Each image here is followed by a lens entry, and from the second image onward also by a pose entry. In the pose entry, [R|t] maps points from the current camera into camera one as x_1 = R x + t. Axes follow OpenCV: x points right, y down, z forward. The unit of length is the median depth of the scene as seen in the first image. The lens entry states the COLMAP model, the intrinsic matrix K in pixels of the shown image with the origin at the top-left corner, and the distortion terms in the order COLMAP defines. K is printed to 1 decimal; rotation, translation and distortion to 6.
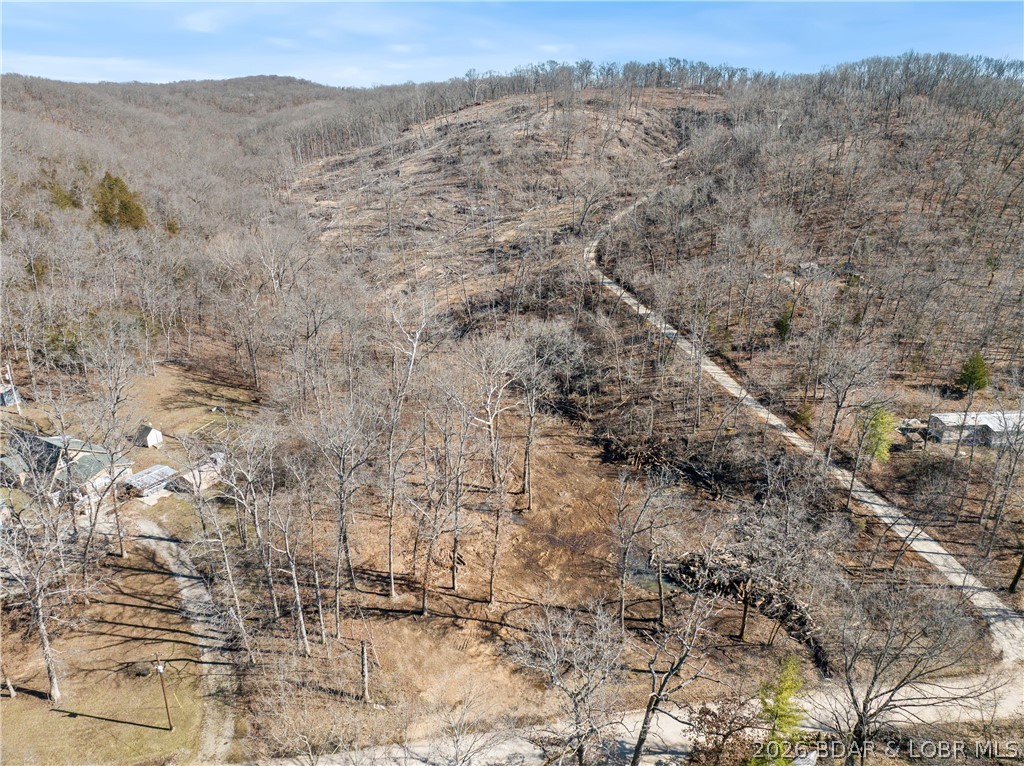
lens RADIAL K [[730.1, 0, 512.0], [0, 730.1, 383.0], [0, 0, 1]] dist [-0.032726, -0.008434]
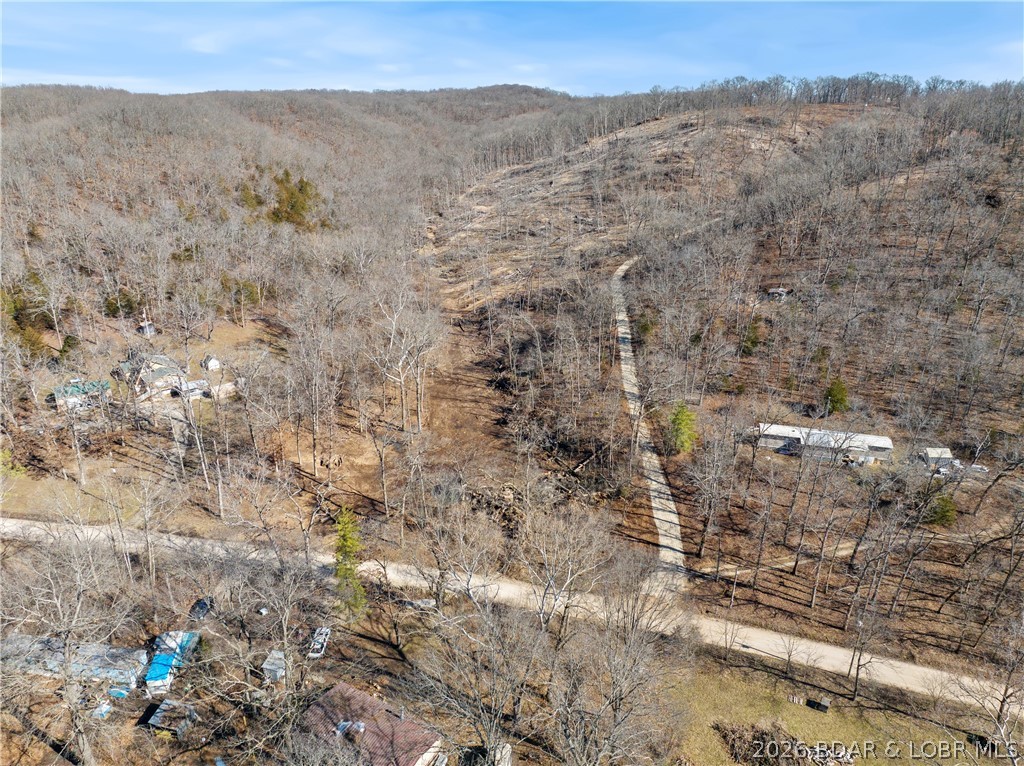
lens RADIAL K [[730.1, 0, 512.0], [0, 730.1, 383.0], [0, 0, 1]] dist [-0.032726, -0.008434]
pose [[0.936677, 0.124336, -0.327379, 0.432567], [-0.124217, 0.992025, 0.021362, 0.002480], [0.327424, 0.020657, 0.944652, -0.174871]]
